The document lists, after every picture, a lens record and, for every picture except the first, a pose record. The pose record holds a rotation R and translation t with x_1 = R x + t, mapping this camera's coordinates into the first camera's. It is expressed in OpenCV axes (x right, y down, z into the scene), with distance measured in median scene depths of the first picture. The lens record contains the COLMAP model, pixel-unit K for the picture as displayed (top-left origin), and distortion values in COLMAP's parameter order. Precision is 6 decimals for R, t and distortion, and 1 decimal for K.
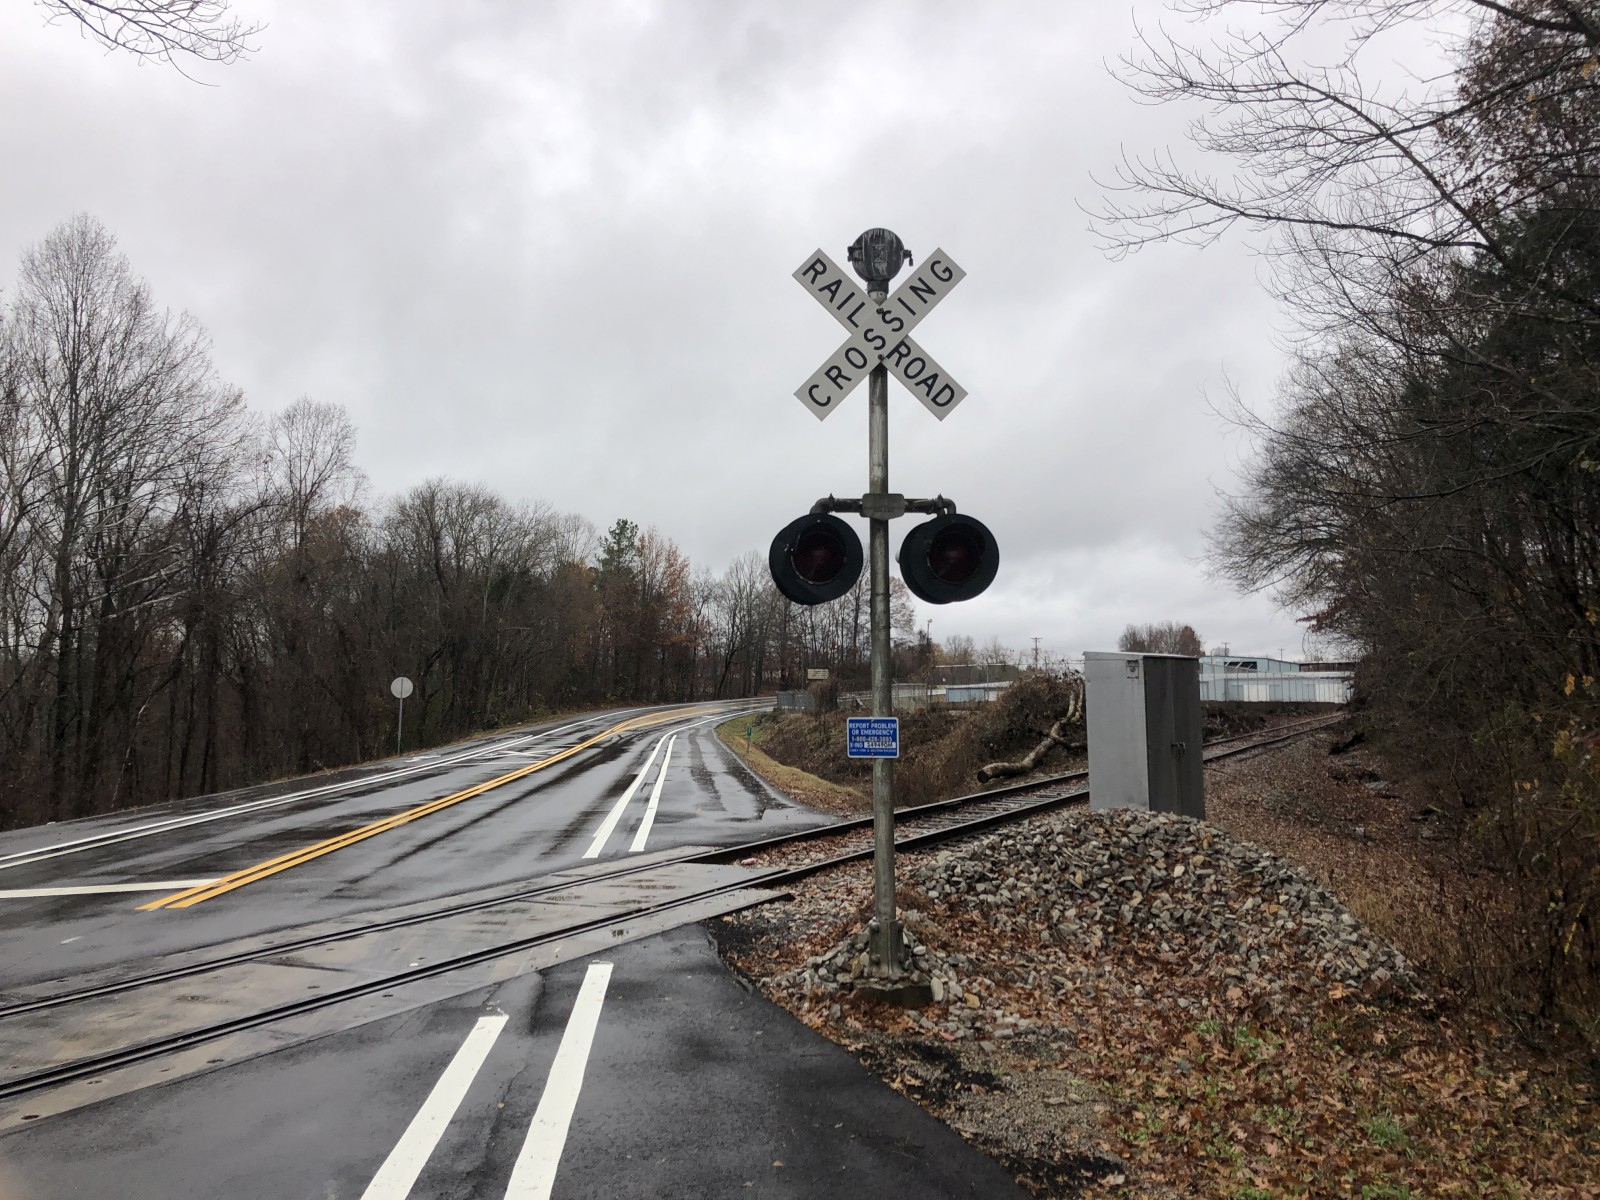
lens RADIAL K [[1271.5, 0, 800.0], [0, 1271.5, 600.0], [0, 0, 1]] dist [0.031564, 0.004947]
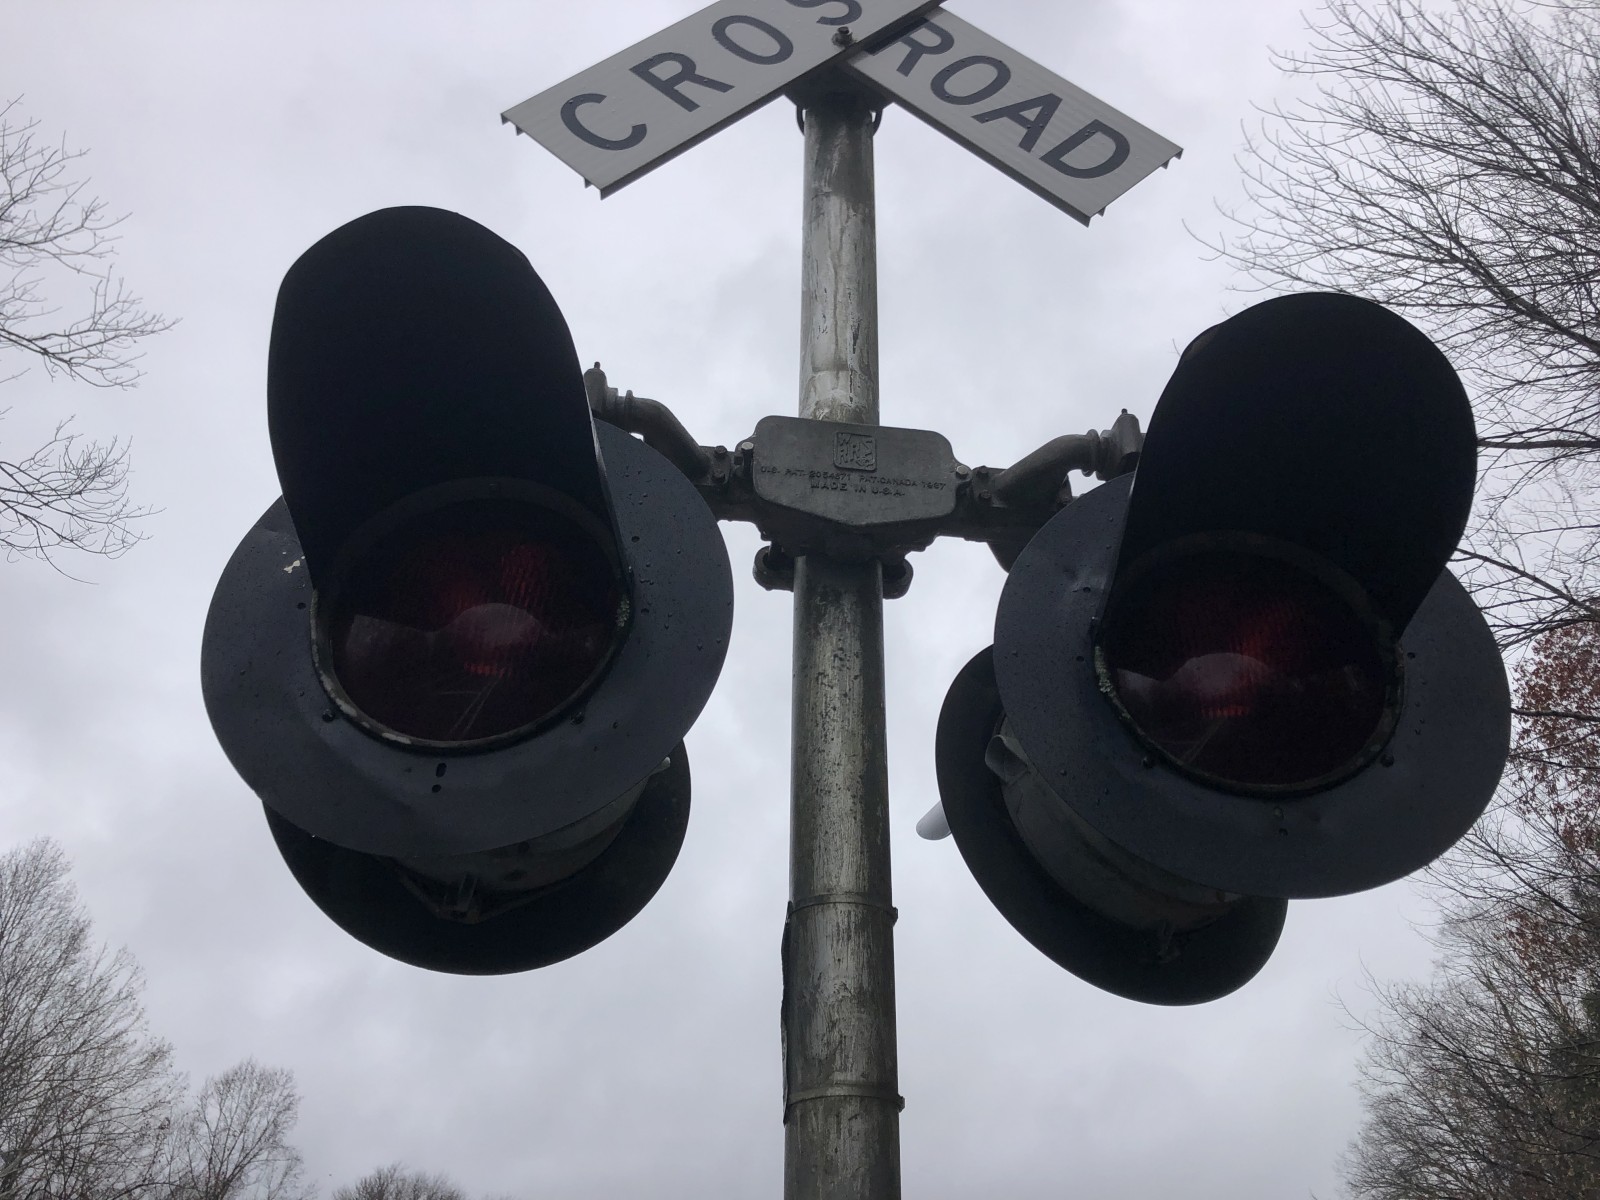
lens RADIAL K [[1271.5, 0, 800.0], [0, 1271.5, 600.0], [0, 0, 1]] dist [0.031564, 0.004947]
pose [[0.999782, 0.007084, -0.019664, 0.014707], [-0.015979, 0.865495, -0.500663, 0.012185], [0.013472, 0.500868, 0.865419, 0.200969]]
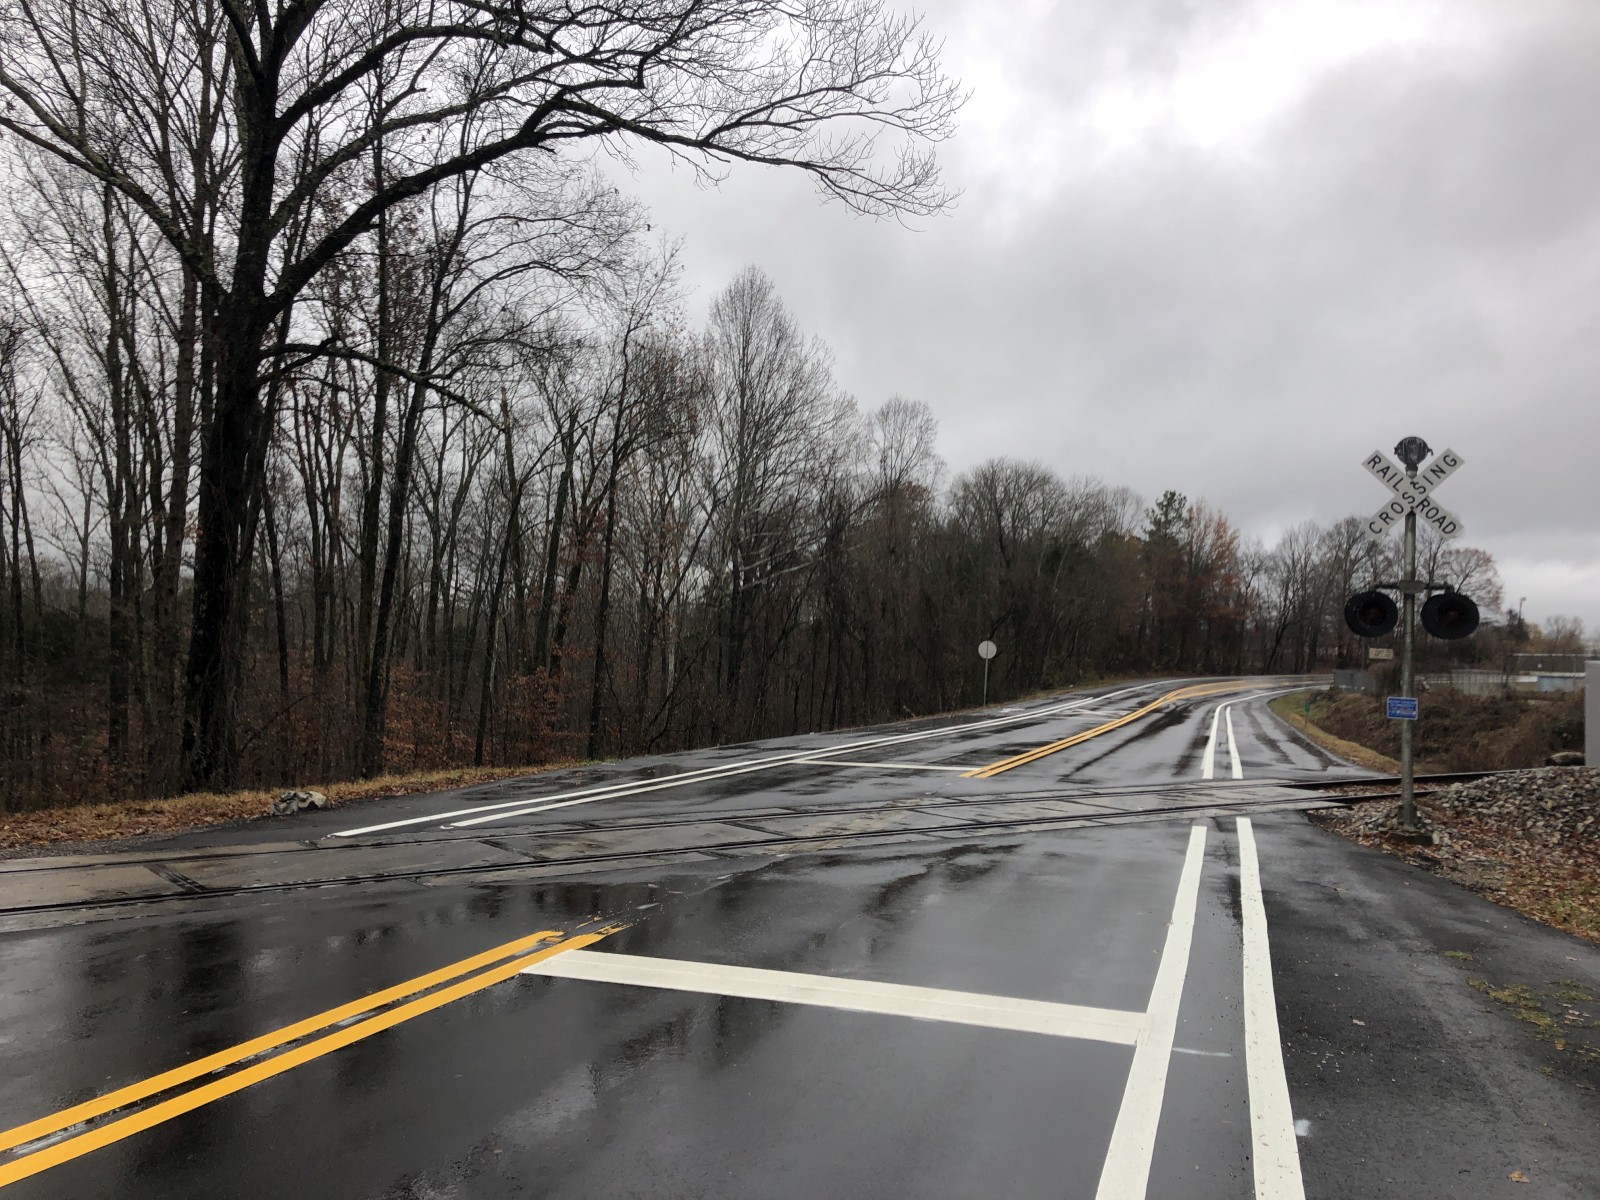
lens RADIAL K [[1307.2, 0, 754.4], [0, 1307.2, 569.8], [0, 0, 1]] dist [-0.001396, 0.011398]
pose [[0.906649, 0.021163, -0.421354, -0.000472], [-0.017952, 0.999772, 0.011586, -0.025123], [0.421503, -0.002940, 0.906822, -0.288455]]
